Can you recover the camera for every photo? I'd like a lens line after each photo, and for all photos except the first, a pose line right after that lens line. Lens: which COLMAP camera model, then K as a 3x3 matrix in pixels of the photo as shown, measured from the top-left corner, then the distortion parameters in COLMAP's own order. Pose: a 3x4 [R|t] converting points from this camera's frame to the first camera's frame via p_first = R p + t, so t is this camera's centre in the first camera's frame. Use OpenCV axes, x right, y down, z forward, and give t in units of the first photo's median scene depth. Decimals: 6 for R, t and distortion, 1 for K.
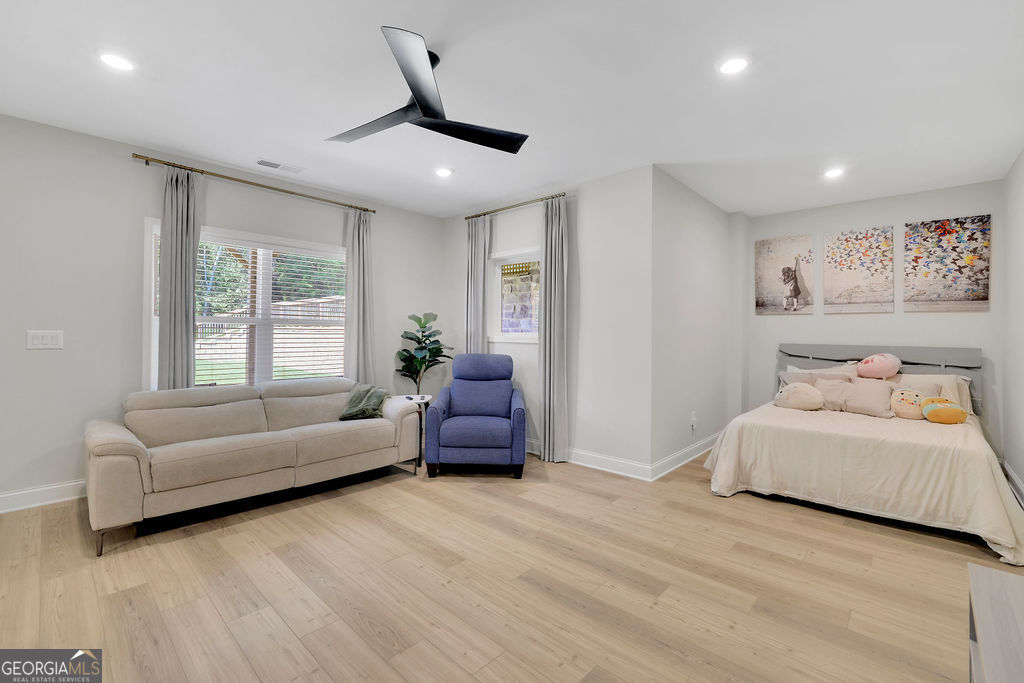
lens RADIAL K [[448.5, 0, 510.3], [0, 448.5, 335.4], [0, 0, 1]] dist [-0.022421, 0.001480]
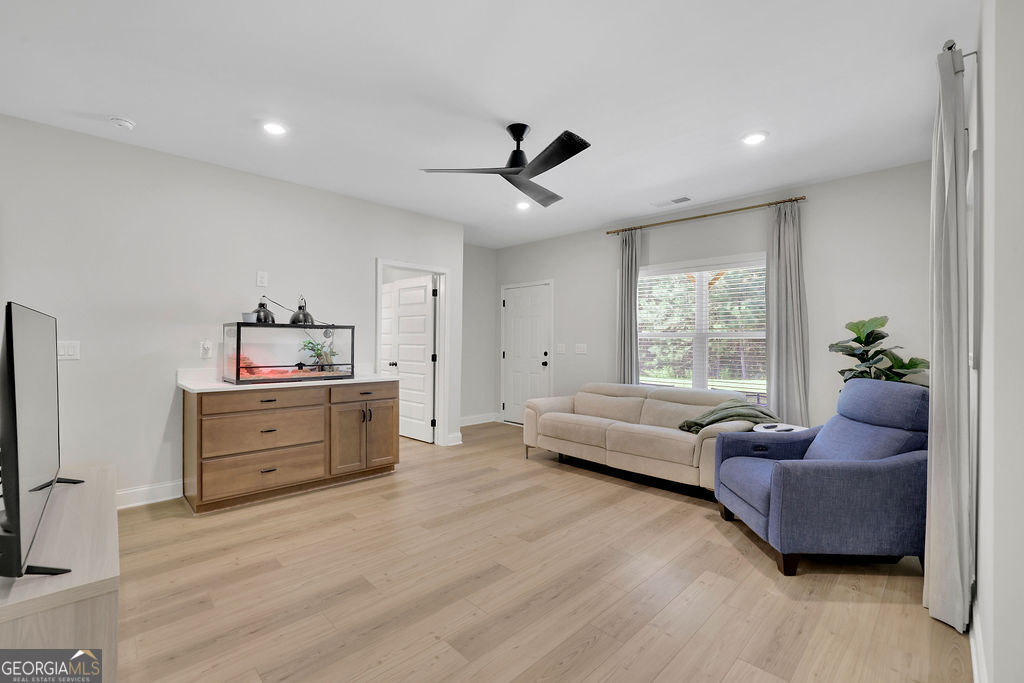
lens RADIAL K [[448.5, 0, 510.5], [0, 448.5, 341.1], [0, 0, 1]] dist [-0.022421, 0.001480]
pose [[-0.053481, -0.017790, -0.998410, 0.795227], [-0.017386, 0.999706, -0.016882, 0.013494], [0.998417, 0.016455, -0.053775, 0.773808]]
